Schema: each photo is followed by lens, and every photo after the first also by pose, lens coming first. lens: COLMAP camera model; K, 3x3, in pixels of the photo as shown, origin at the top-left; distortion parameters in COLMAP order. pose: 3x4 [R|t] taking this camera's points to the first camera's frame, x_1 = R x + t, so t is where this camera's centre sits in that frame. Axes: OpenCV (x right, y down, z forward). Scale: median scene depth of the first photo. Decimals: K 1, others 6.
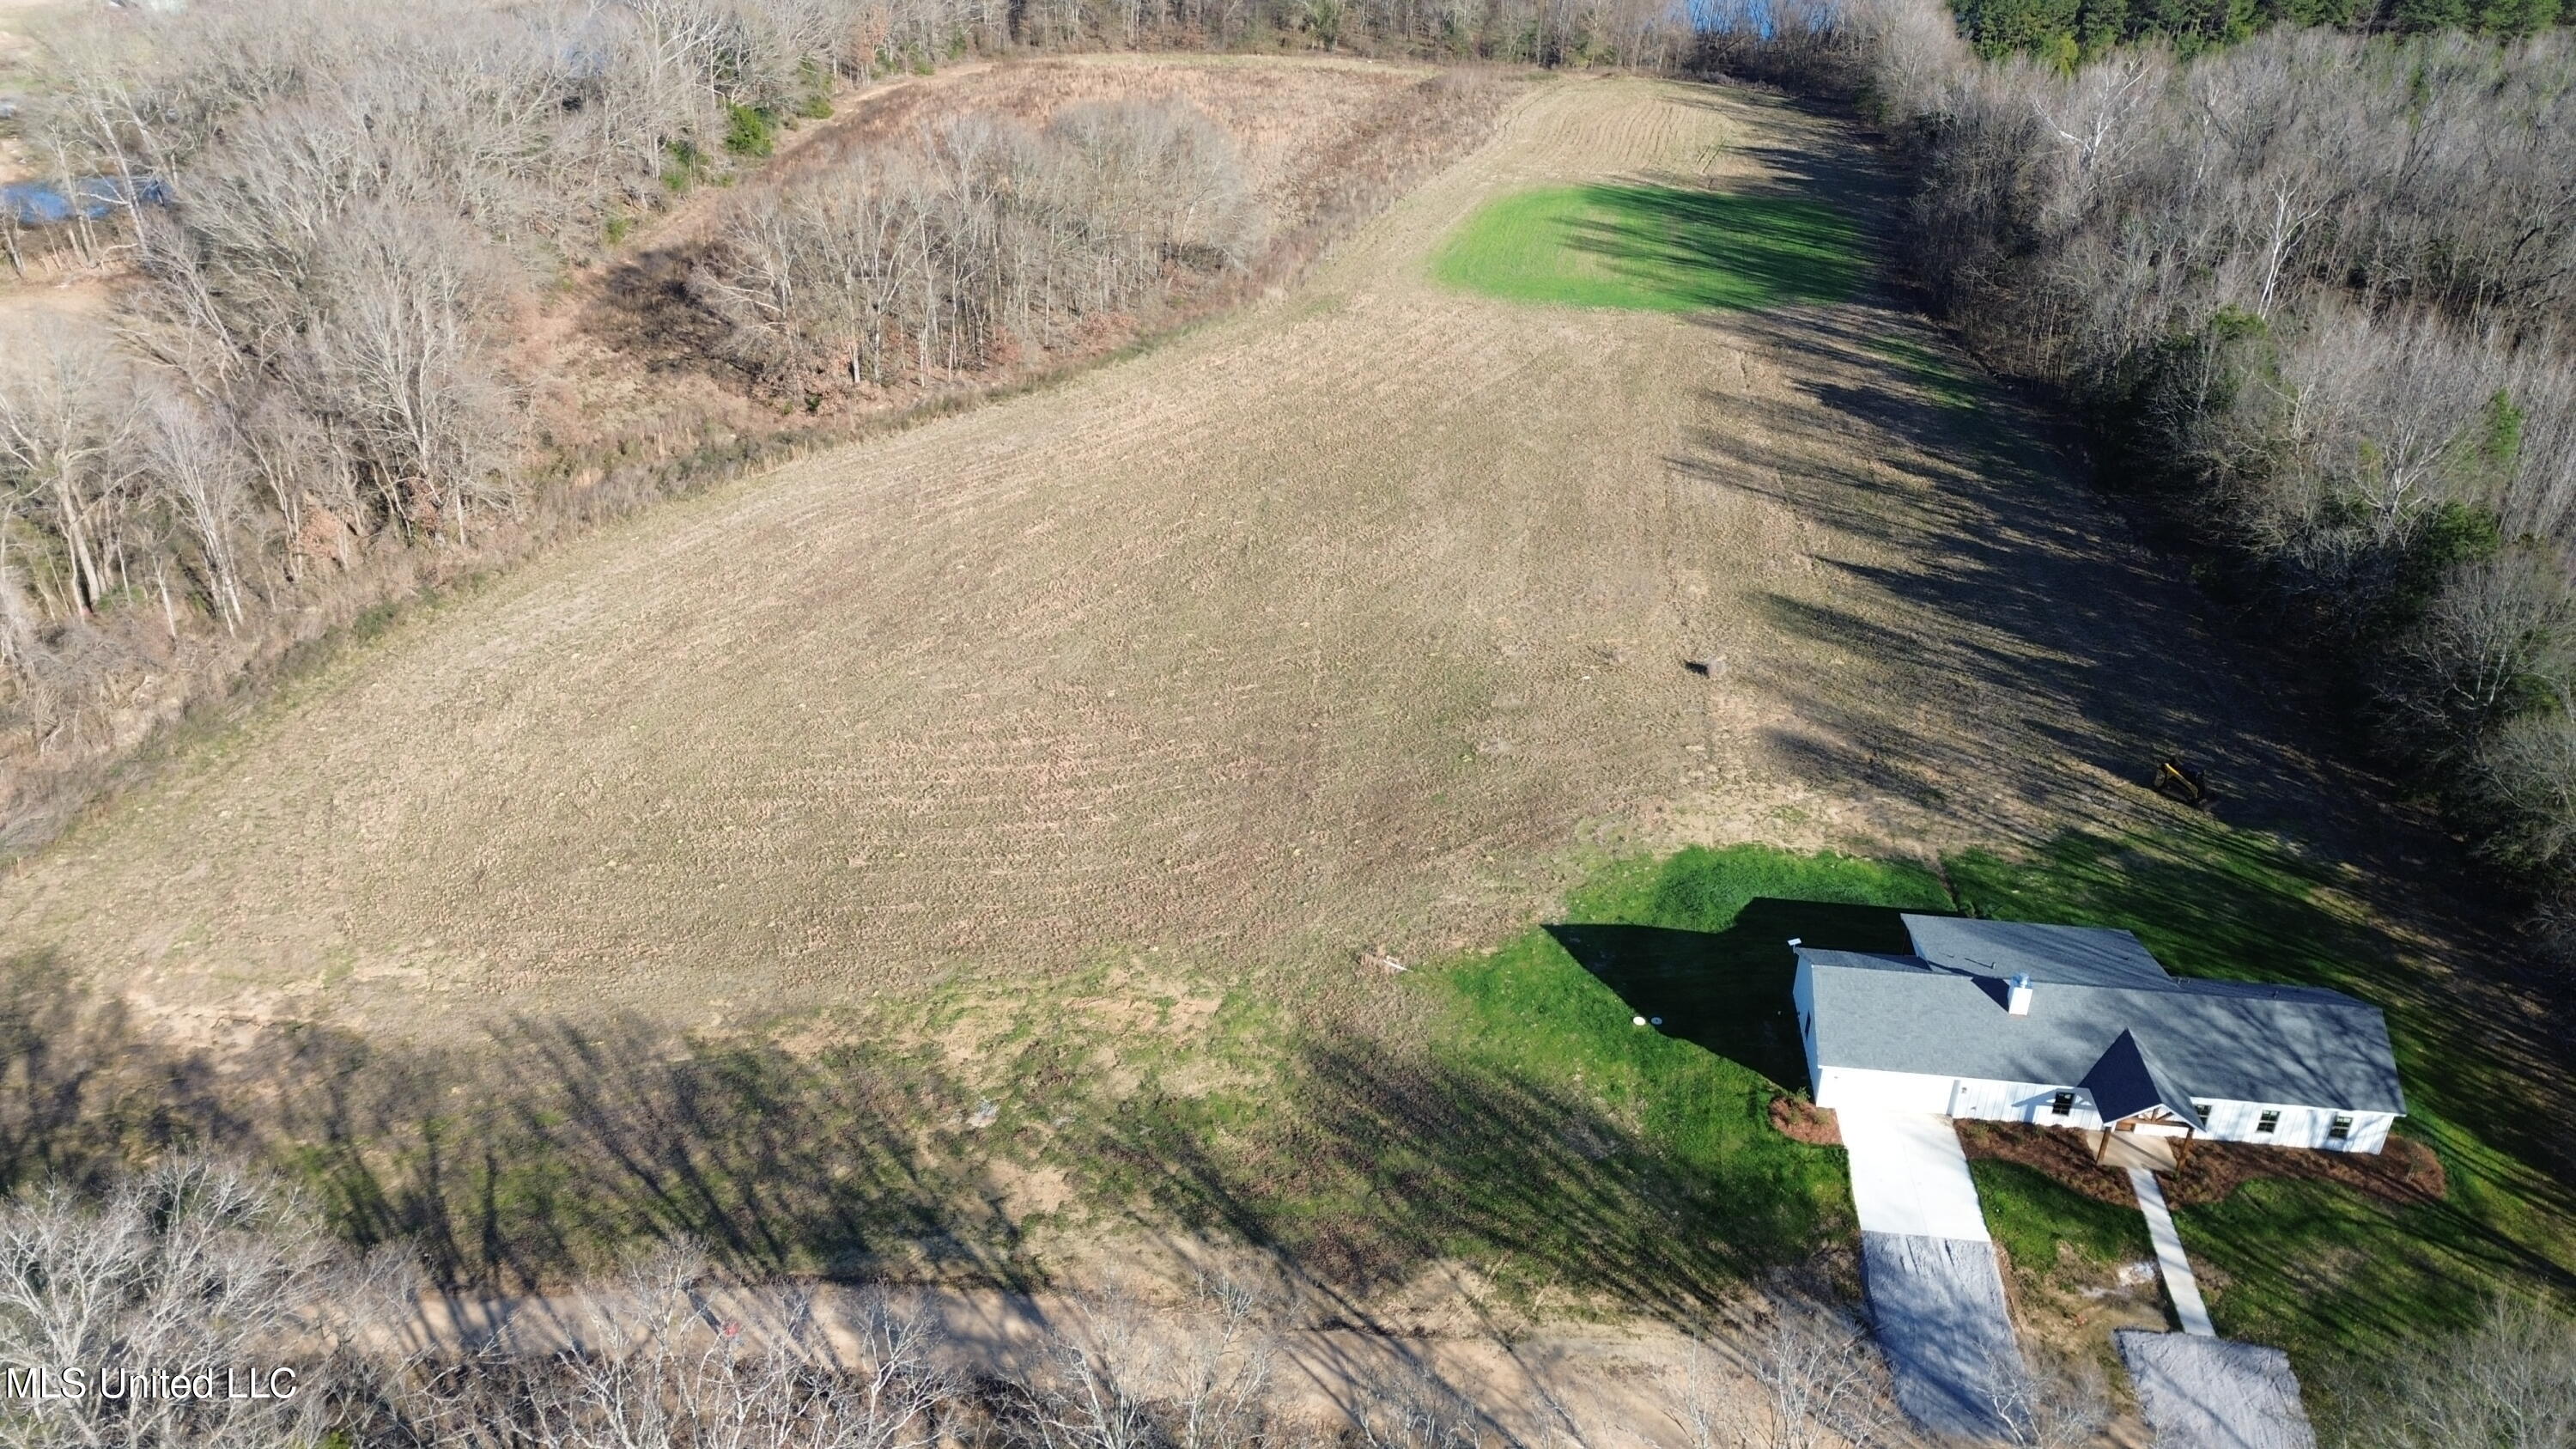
lens RADIAL K [[1794.4, 0, 1274.7], [0, 1794.4, 705.3], [0, 0, 1]] dist [0.079273, -0.076021]
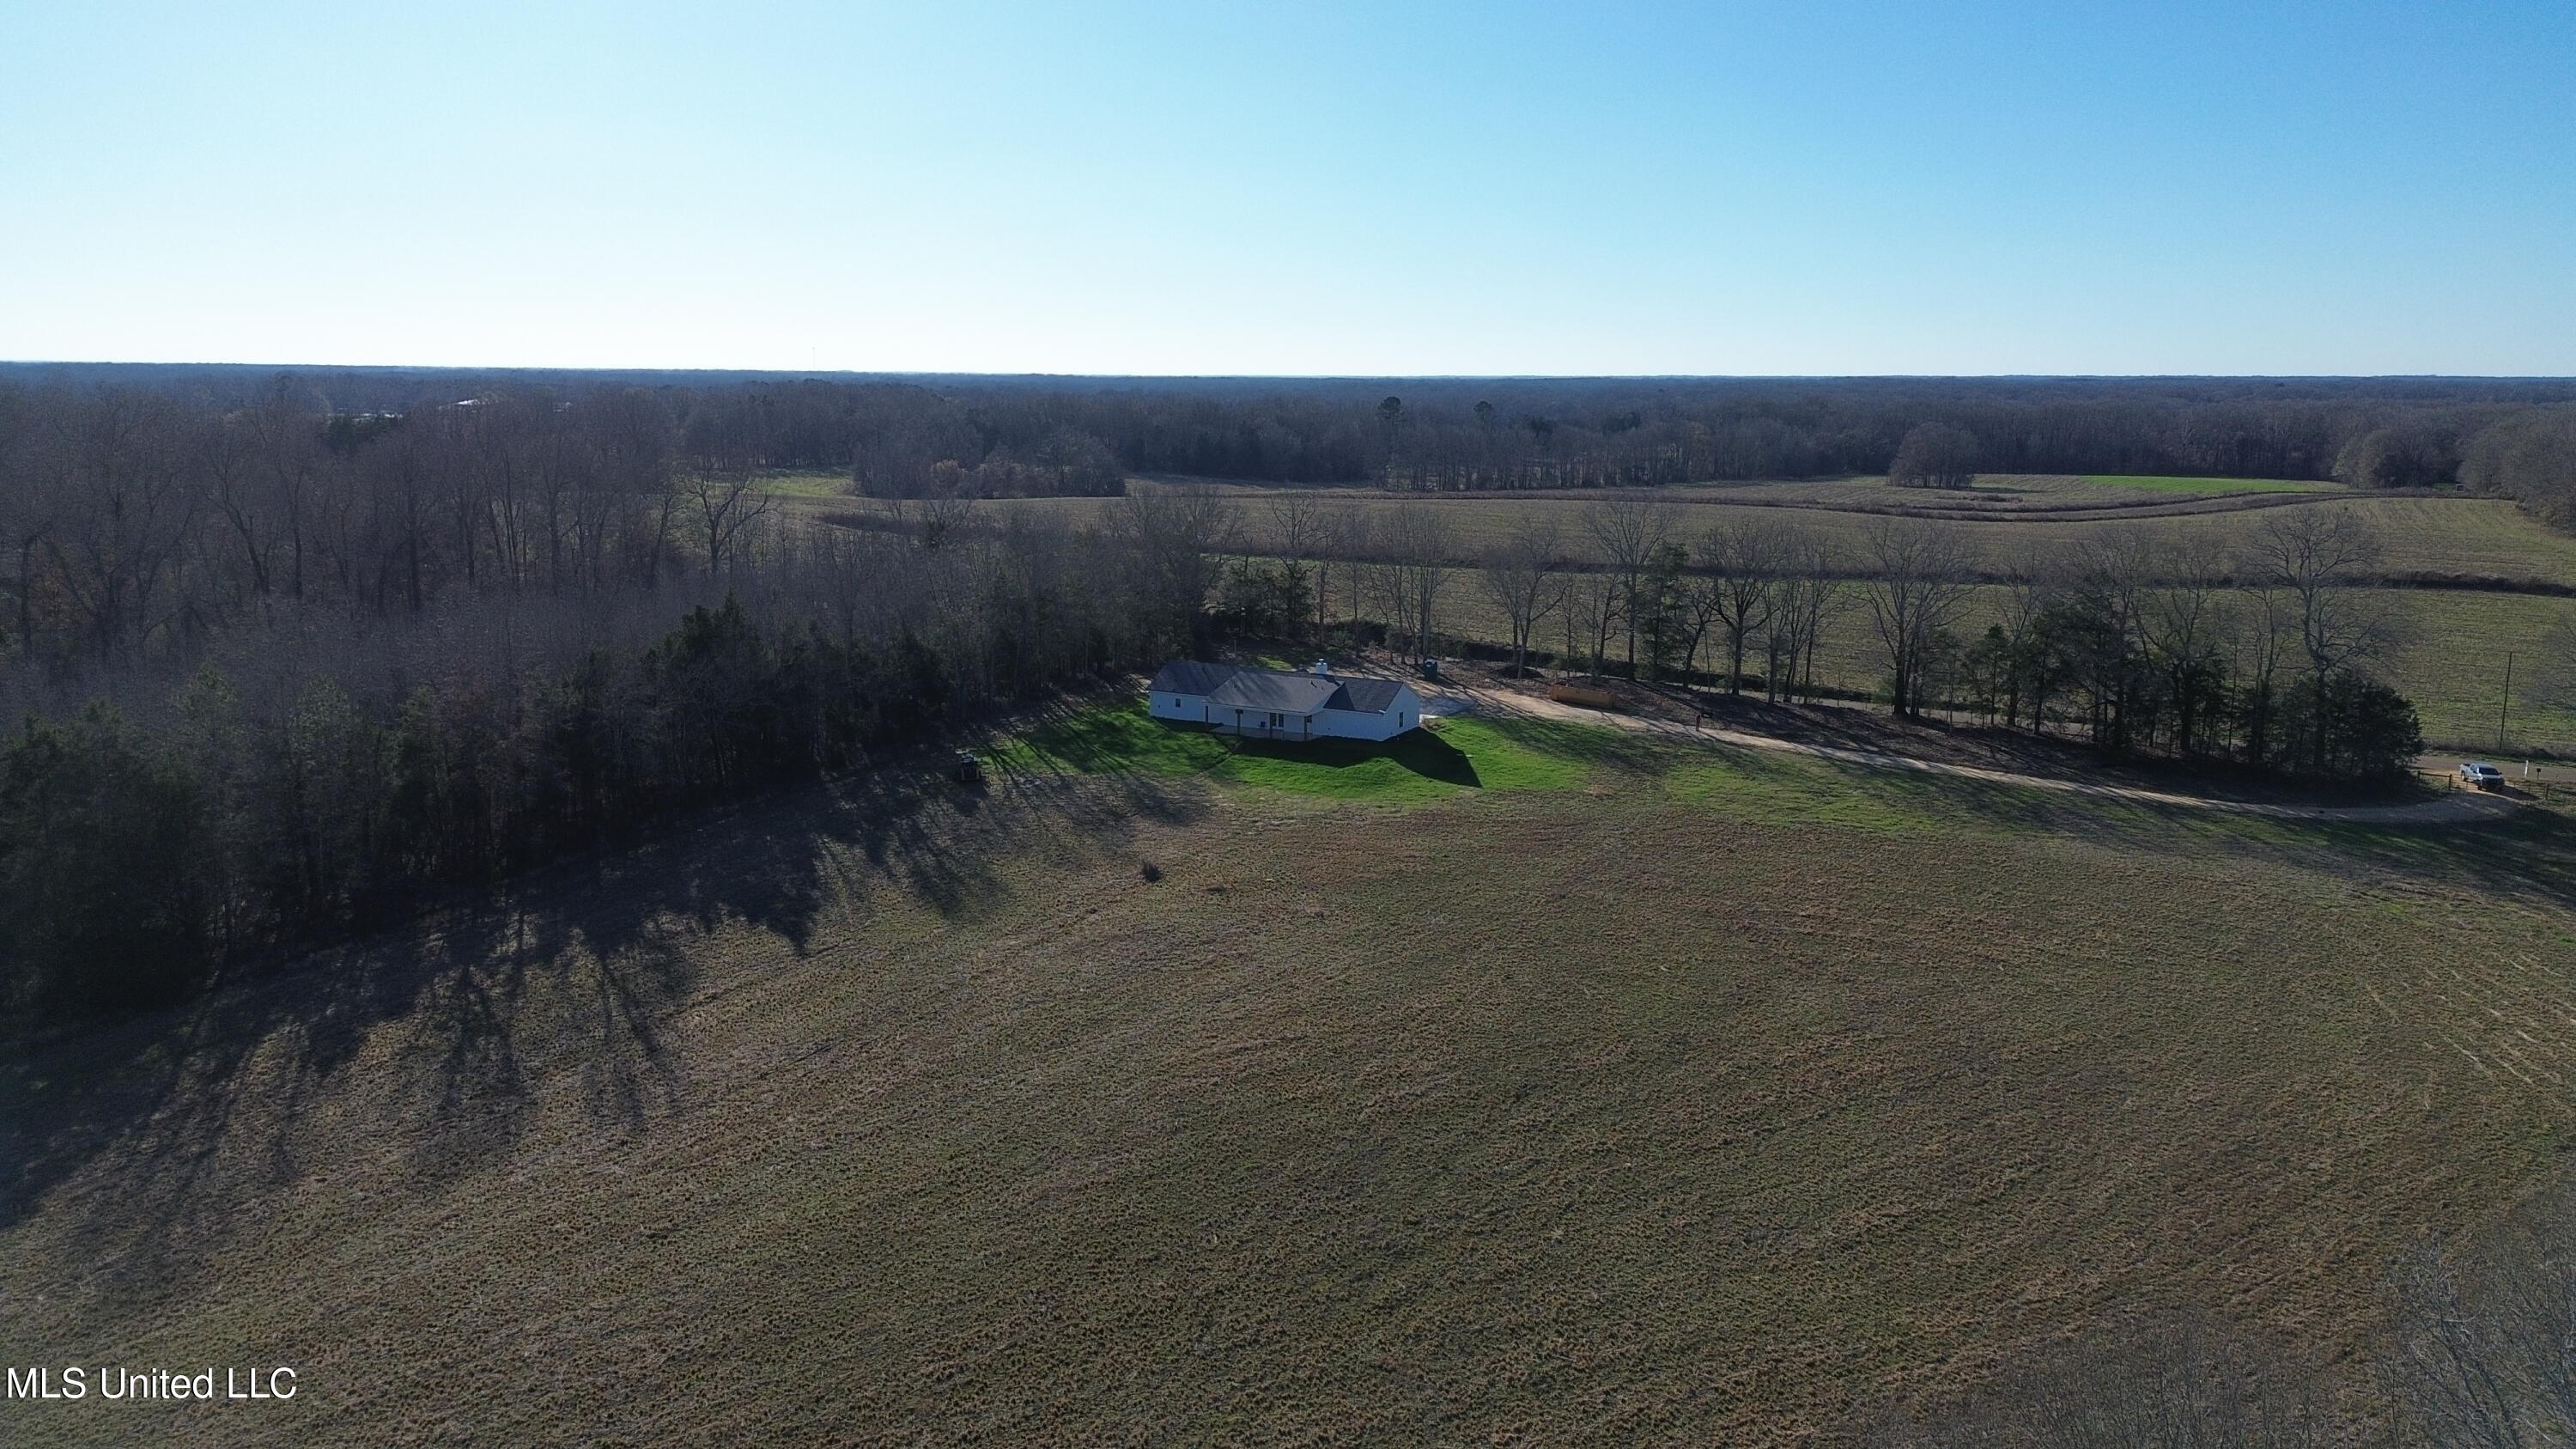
lens RADIAL K [[1794.4, 0, 1284.0], [0, 1794.4, 745.8], [0, 0, 1]] dist [0.079273, -0.076021]
pose [[-0.932773, -0.092628, 0.348361, -0.196880], [0.157325, 0.764902, 0.624639, -0.787536], [-0.324321, 0.637452, -0.698907, 1.869413]]
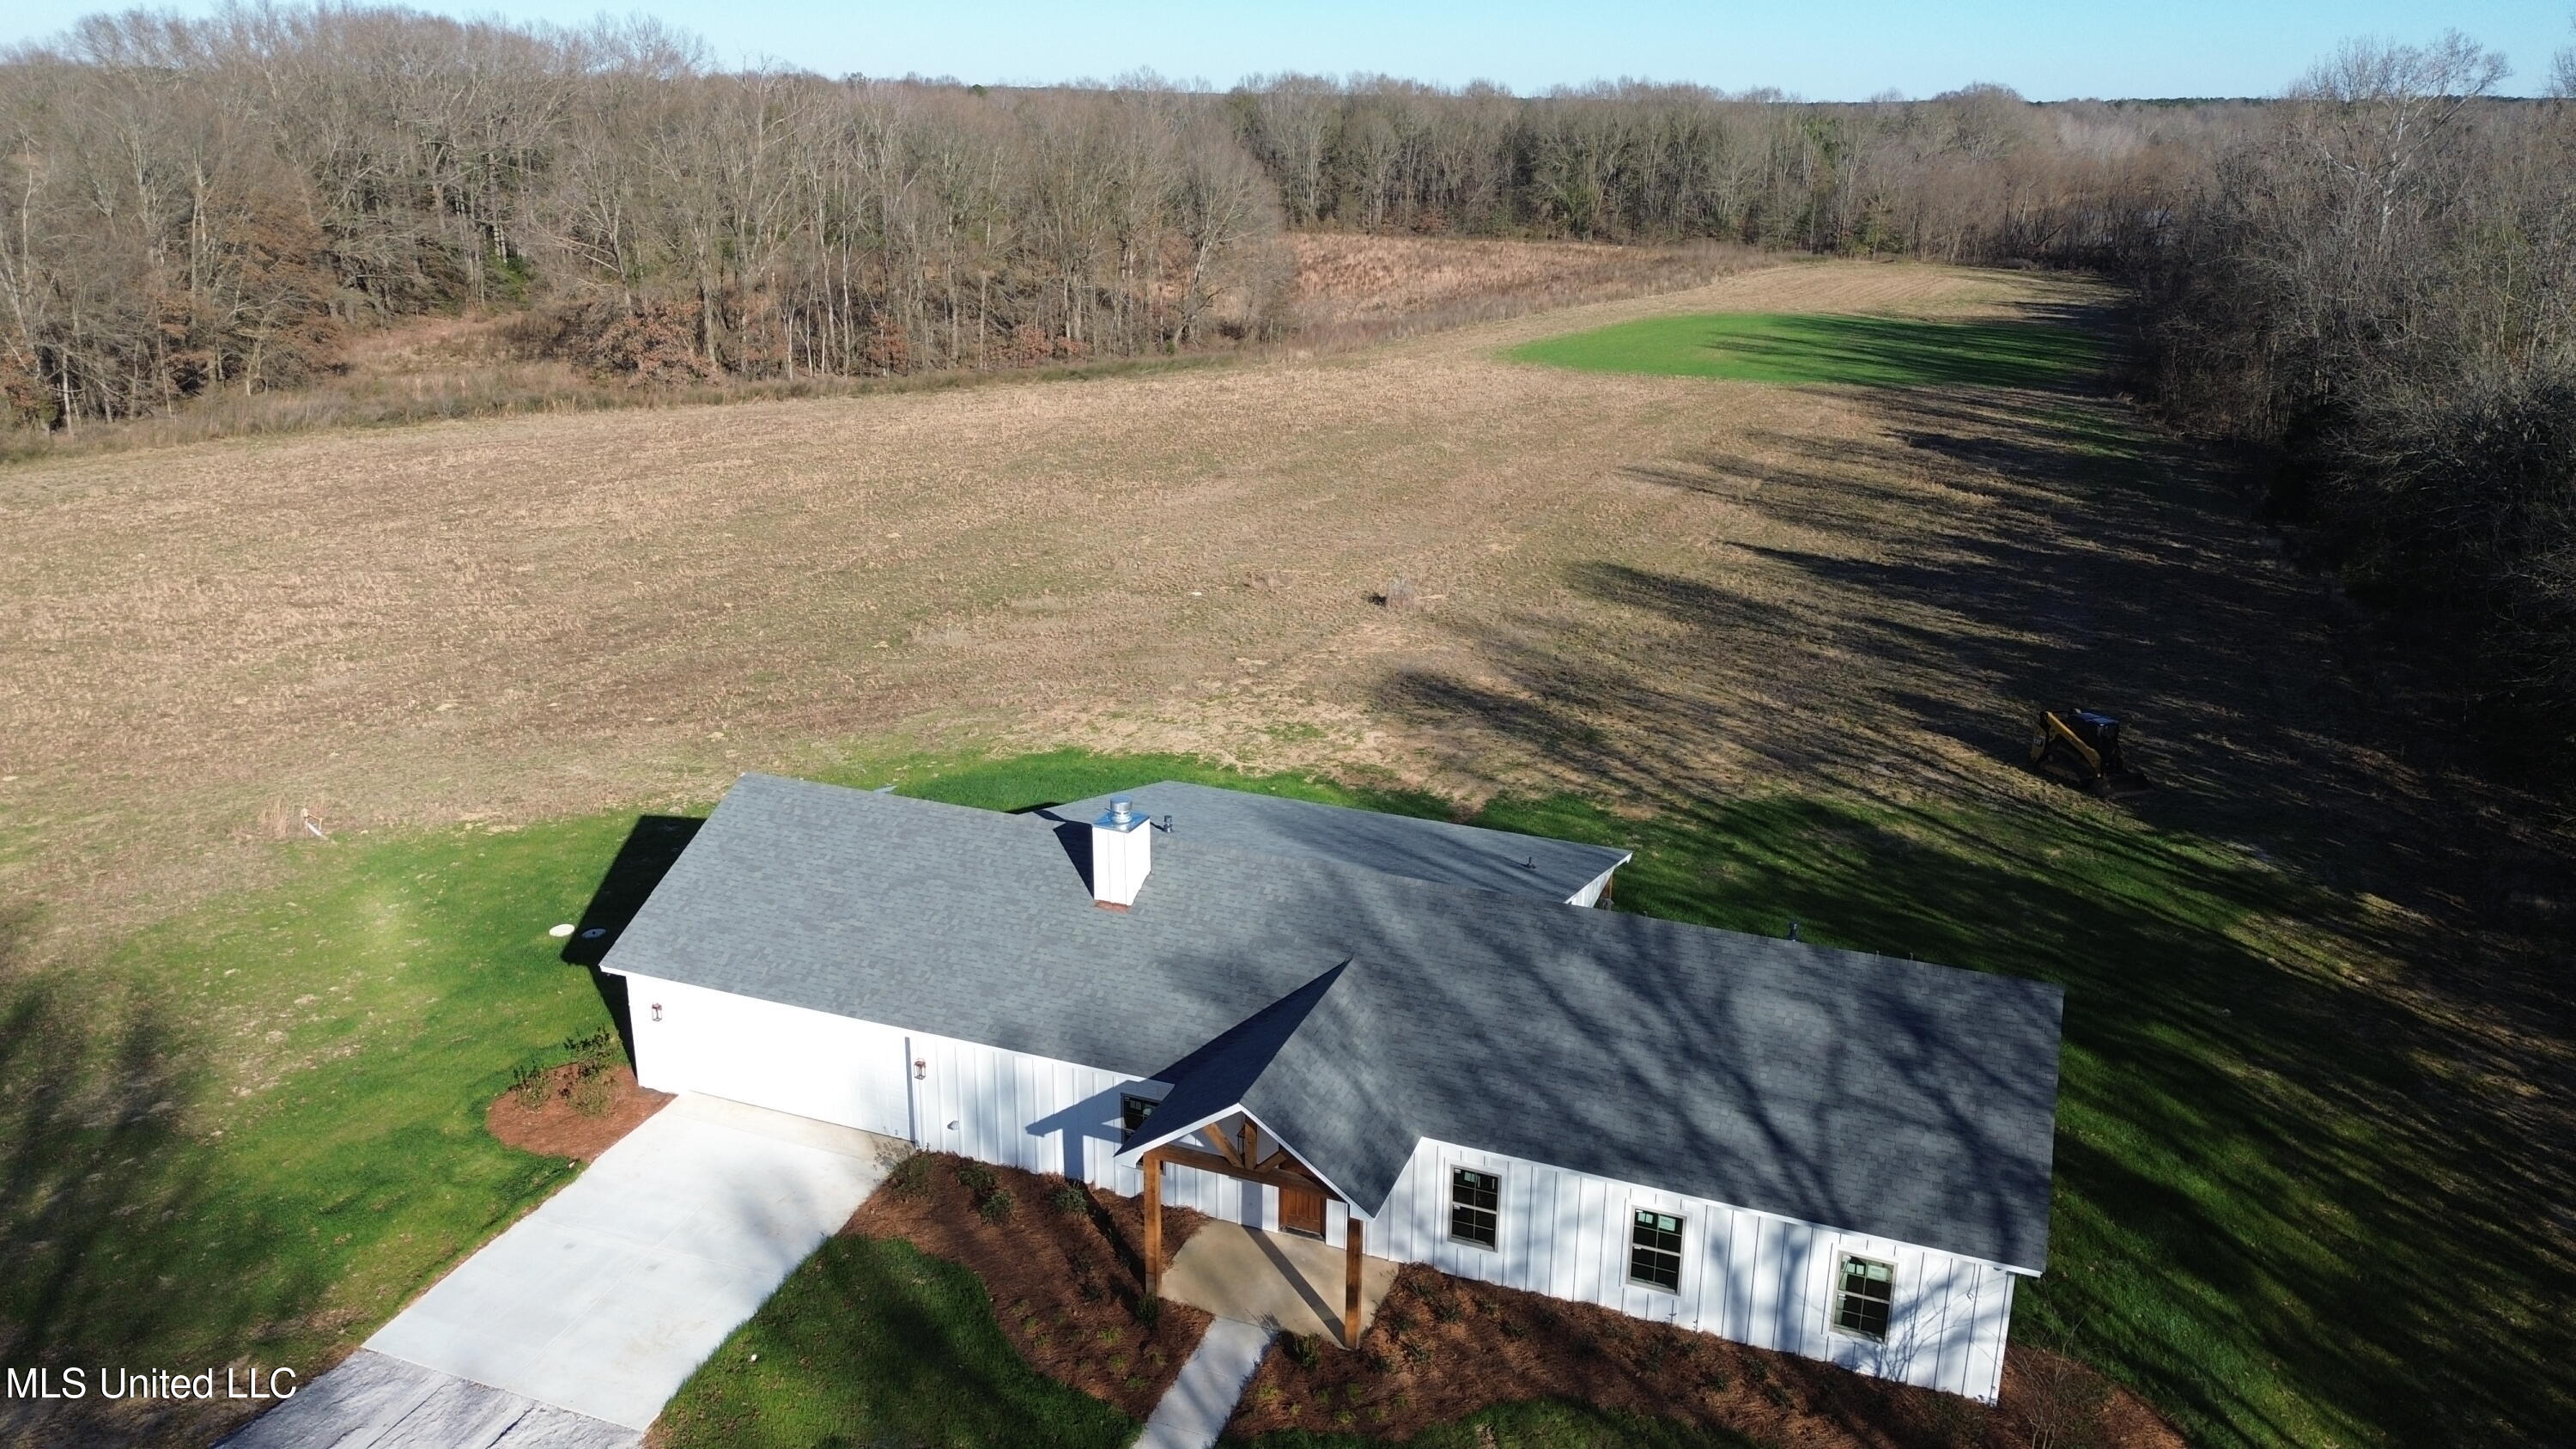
lens RADIAL K [[1794.4, 0, 1281.8], [0, 1794.4, 703.8], [0, 0, 1]] dist [0.079273, -0.076021]
pose [[0.967473, 0.081837, -0.239372, 0.404598], [-0.125249, 0.977070, -0.172181, 0.143263], [0.219793, 0.196561, 0.955539, 0.470274]]
